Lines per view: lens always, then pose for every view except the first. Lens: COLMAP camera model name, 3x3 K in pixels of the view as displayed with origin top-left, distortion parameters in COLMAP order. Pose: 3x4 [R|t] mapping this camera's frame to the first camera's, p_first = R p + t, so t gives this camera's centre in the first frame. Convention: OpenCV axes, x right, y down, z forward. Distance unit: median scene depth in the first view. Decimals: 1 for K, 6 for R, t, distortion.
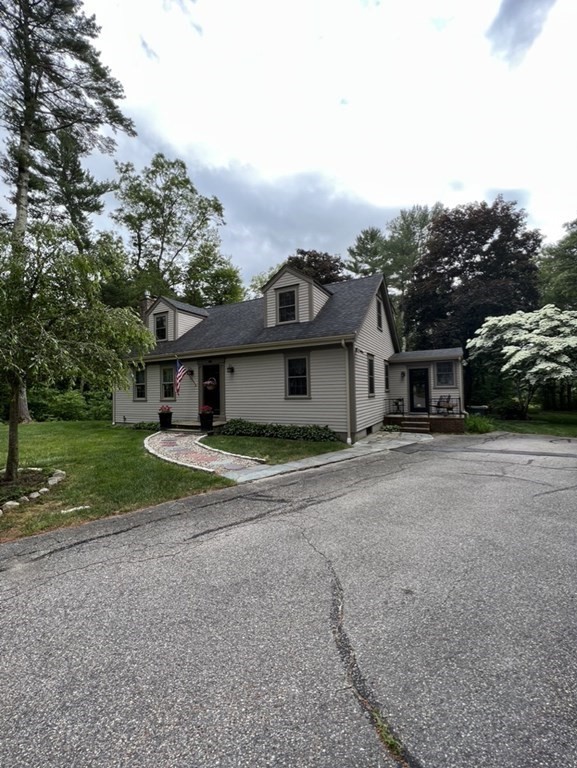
lens RADIAL K [[307.8, 0, 289.9], [0, 307.8, 378.5], [0, 0, 1]] dist [-0.002487, 0.000250]
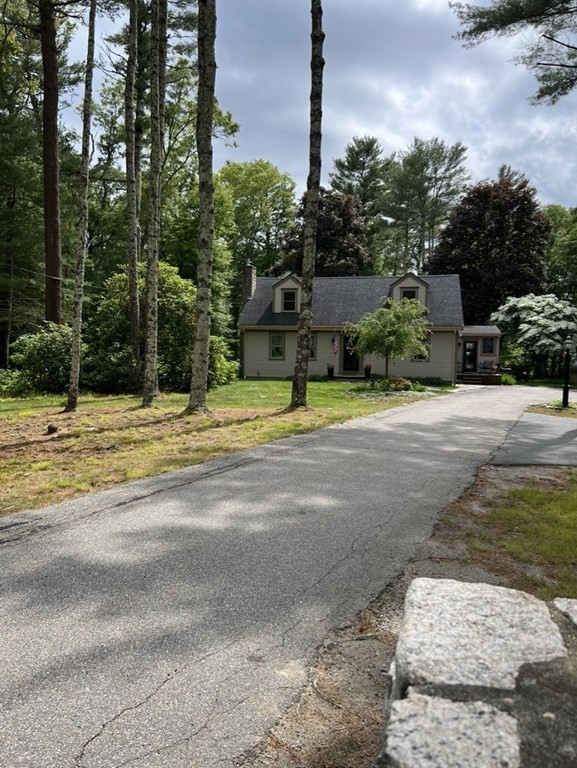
lens RADIAL K [[575.3, 0, 296.4], [0, 575.3, 368.4], [0, 0, 1]] dist [0.036802, -0.013394]
pose [[0.953676, 0.017912, 0.300303, -1.009556], [-0.043962, 0.995808, 0.080214, -0.075185], [-0.297608, -0.089700, 0.950465, -1.142637]]
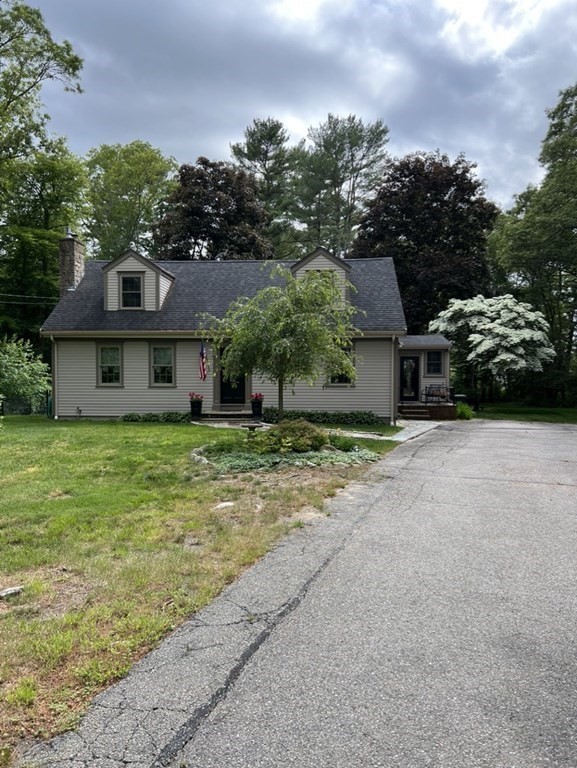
lens RADIAL K [[575.3, 0, 290.8], [0, 575.3, 382.4], [0, 0, 1]] dist [0.036802, -0.013394]
pose [[0.905764, 0.010855, 0.423643, -0.624316], [-0.037056, 0.997871, 0.053659, -0.030039], [-0.422159, -0.064301, 0.904238, -0.447175]]
